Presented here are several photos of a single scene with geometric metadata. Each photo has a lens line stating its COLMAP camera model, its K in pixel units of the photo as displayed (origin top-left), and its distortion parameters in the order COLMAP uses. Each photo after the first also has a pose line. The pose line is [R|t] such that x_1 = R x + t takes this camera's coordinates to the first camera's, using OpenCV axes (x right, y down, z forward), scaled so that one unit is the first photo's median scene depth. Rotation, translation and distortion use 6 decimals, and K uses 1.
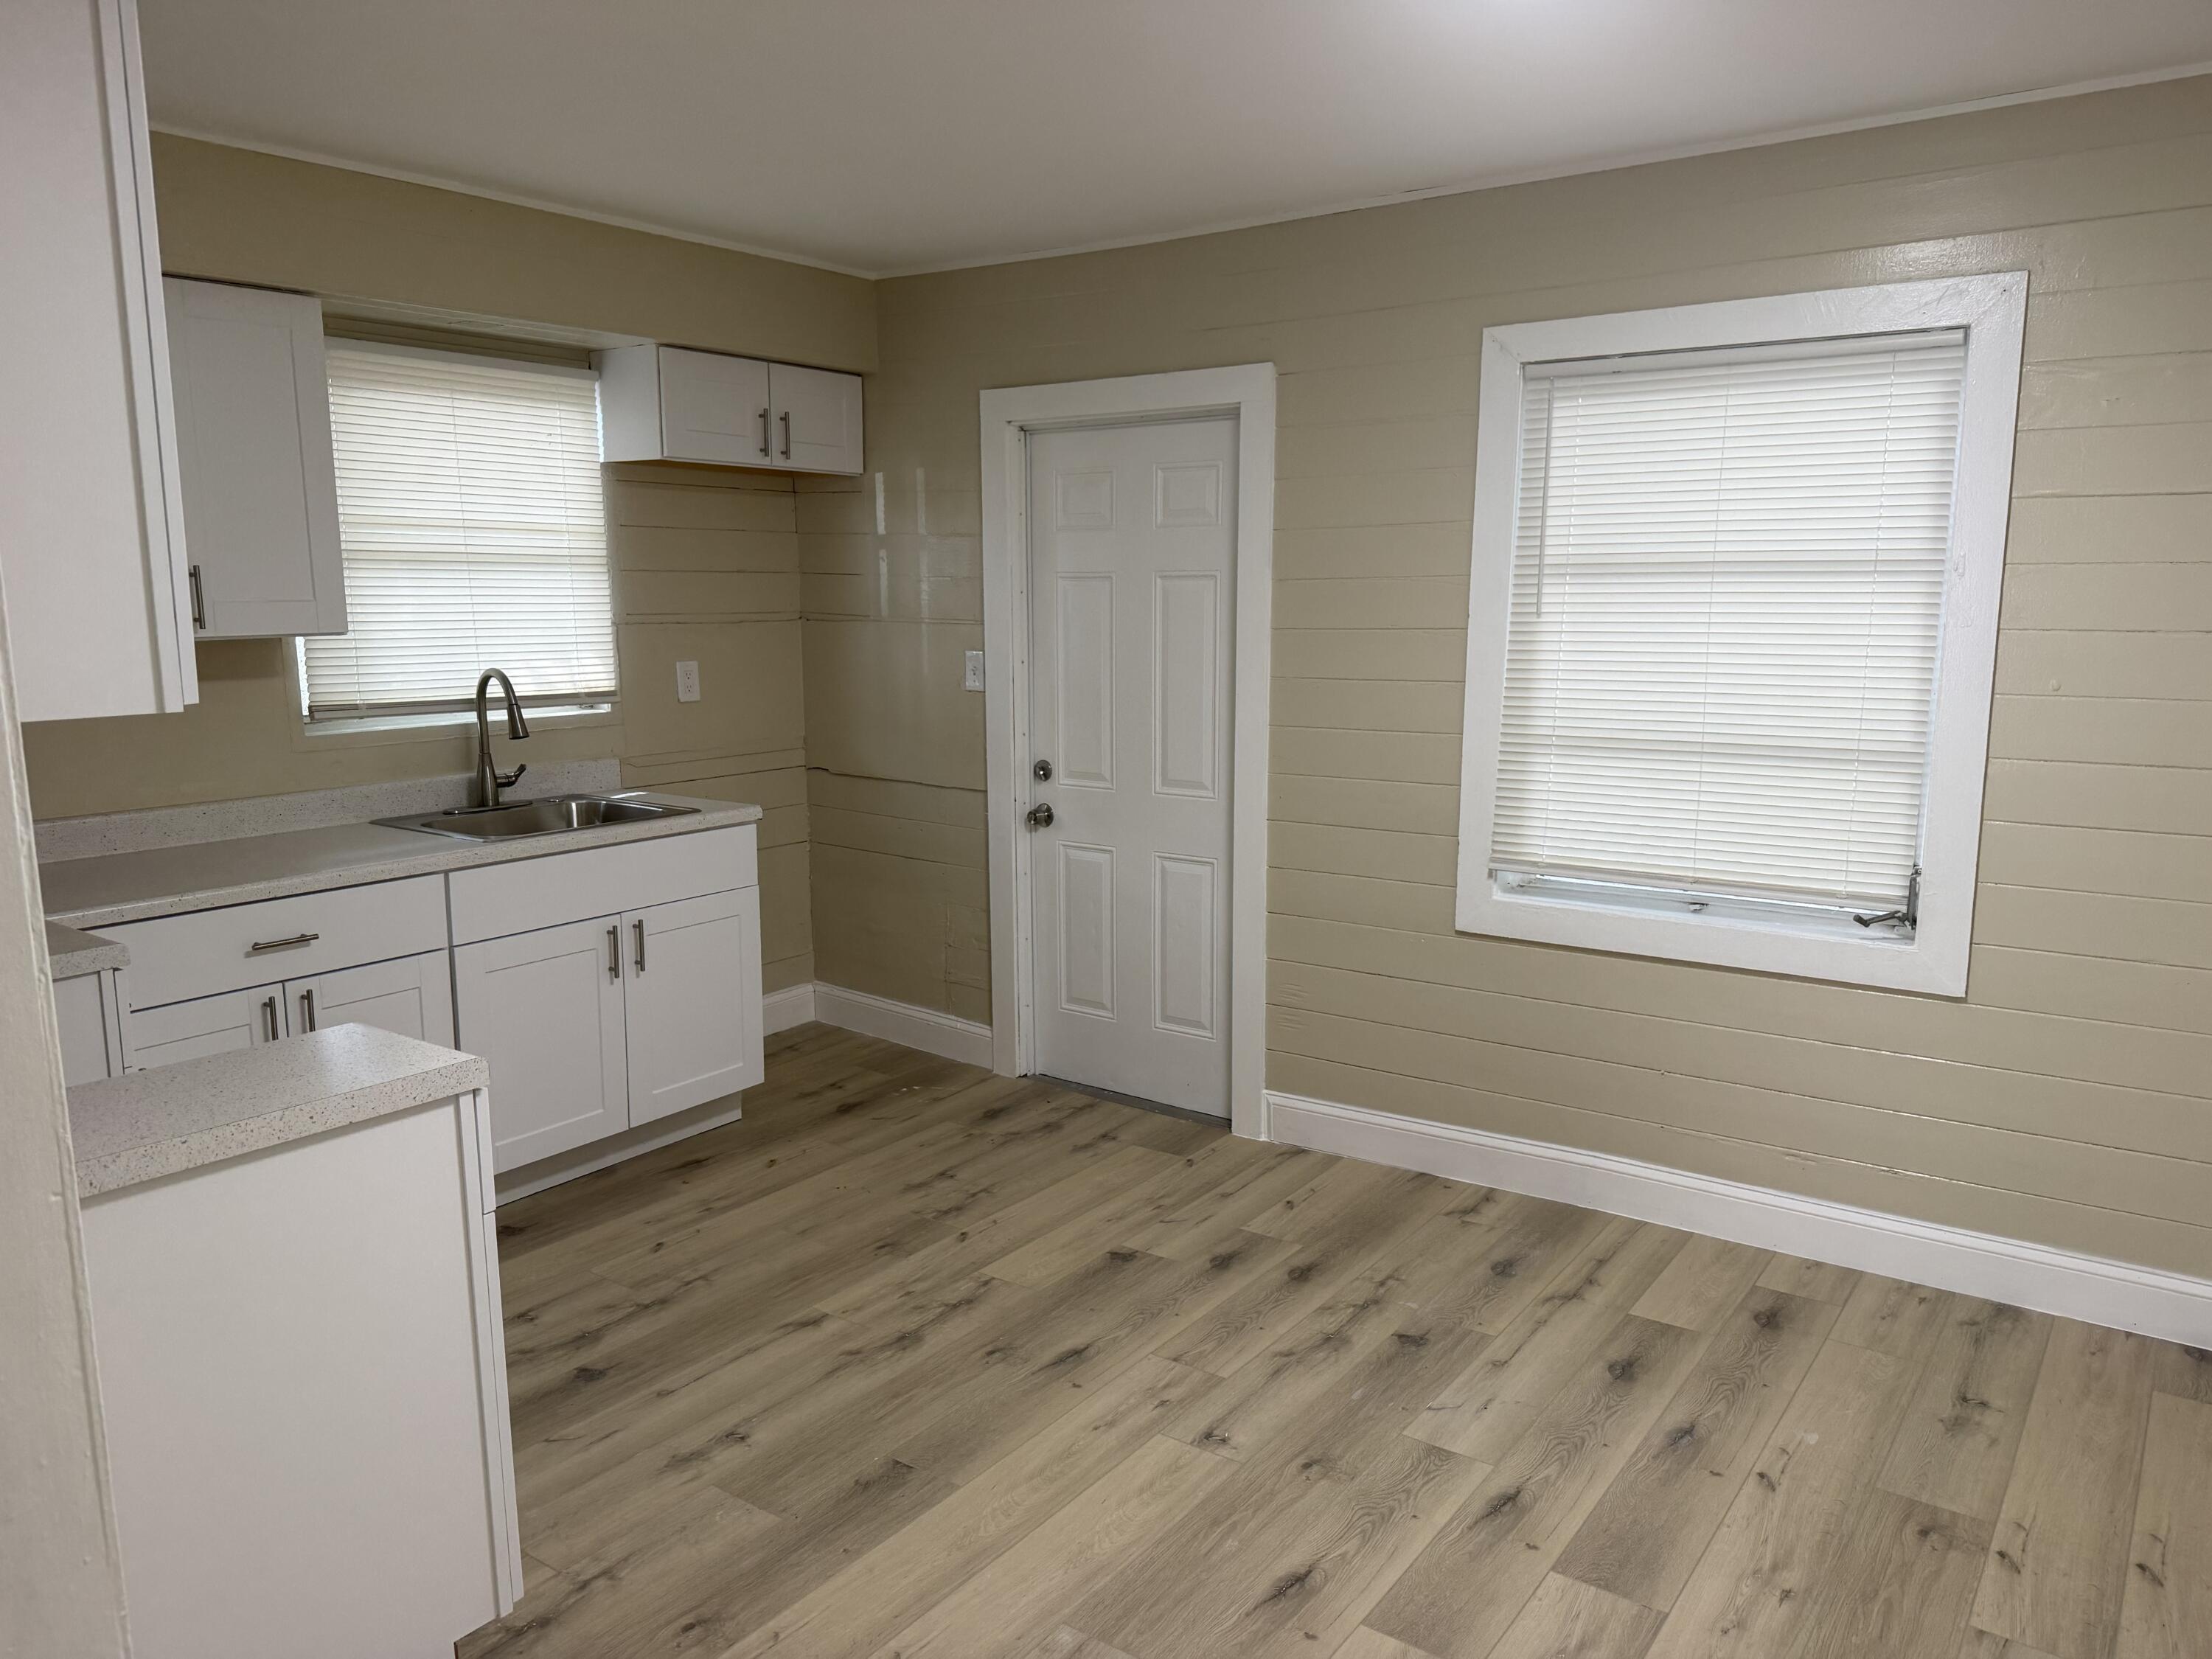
lens RADIAL K [[1559.7, 0, 1123.7], [0, 1559.7, 829.3], [0, 0, 1]] dist [0.009584, -0.006195]
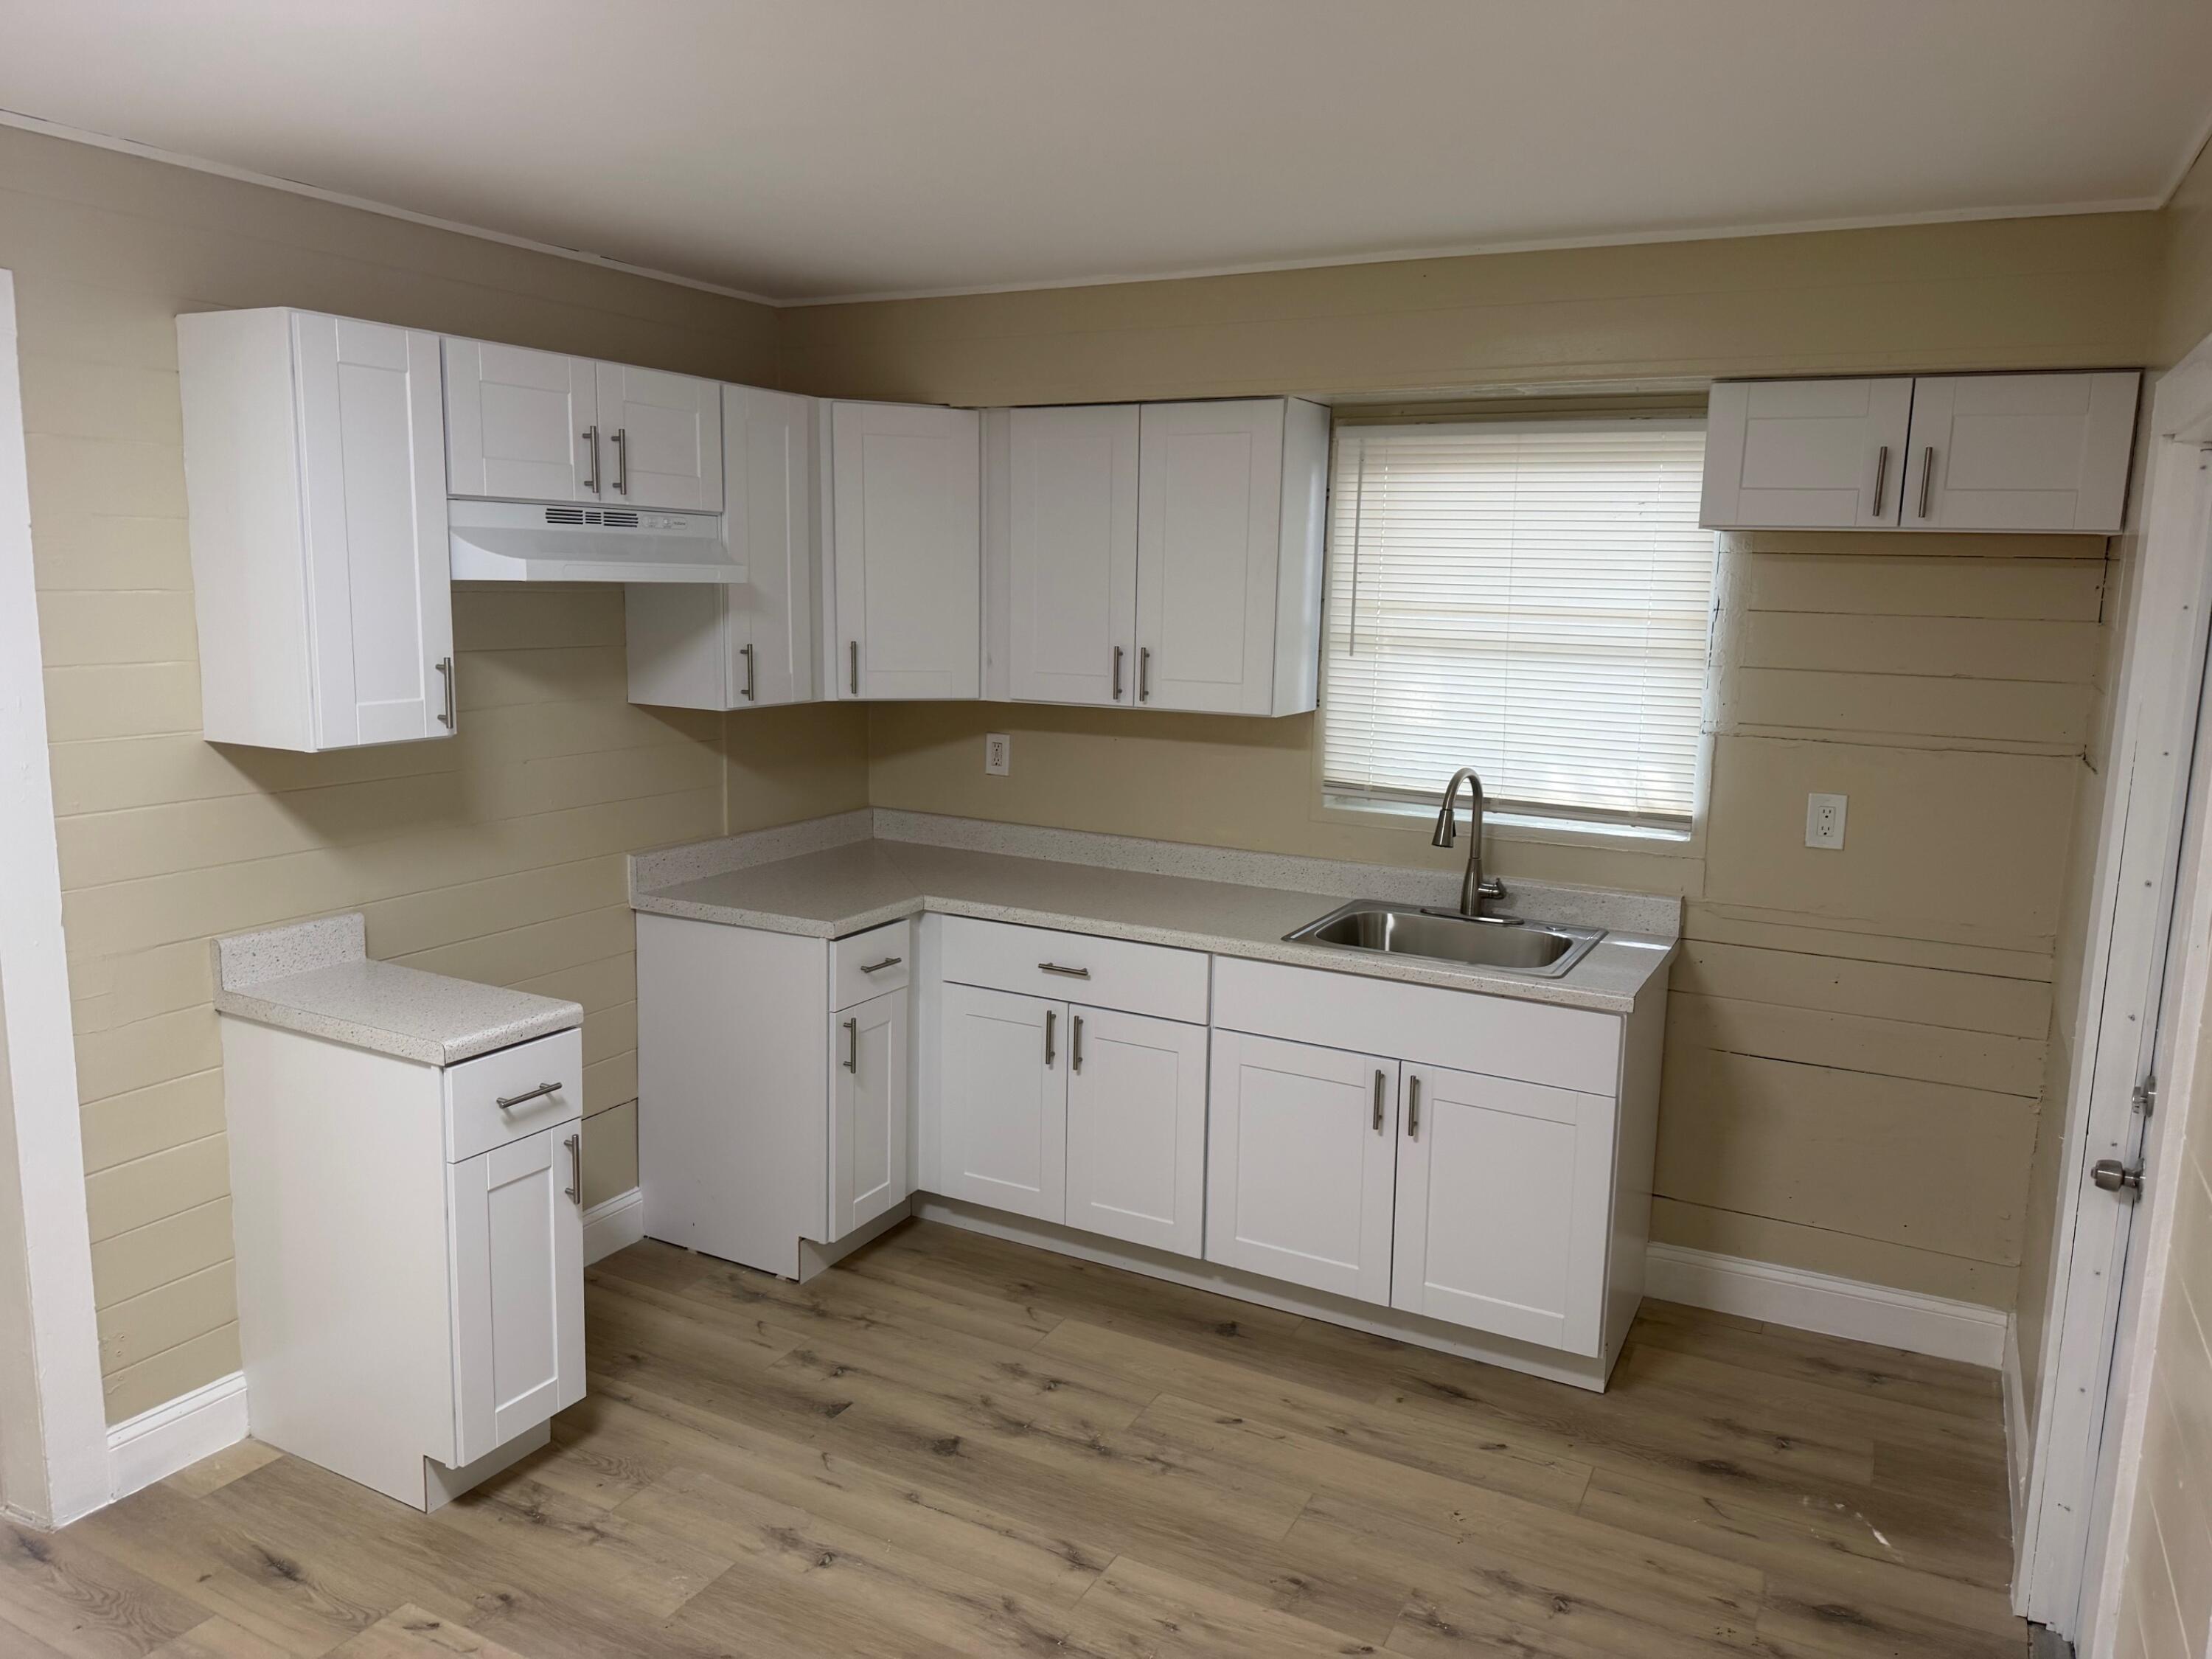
lens RADIAL K [[1559.7, 0, 1089.2], [0, 1559.7, 783.8], [0, 0, 1]] dist [0.009584, -0.006195]
pose [[0.134224, 0.133715, -0.981888, 0.470187], [-0.182515, 0.977239, 0.108132, -0.154210], [0.973998, 0.164696, 0.155573, 0.657034]]
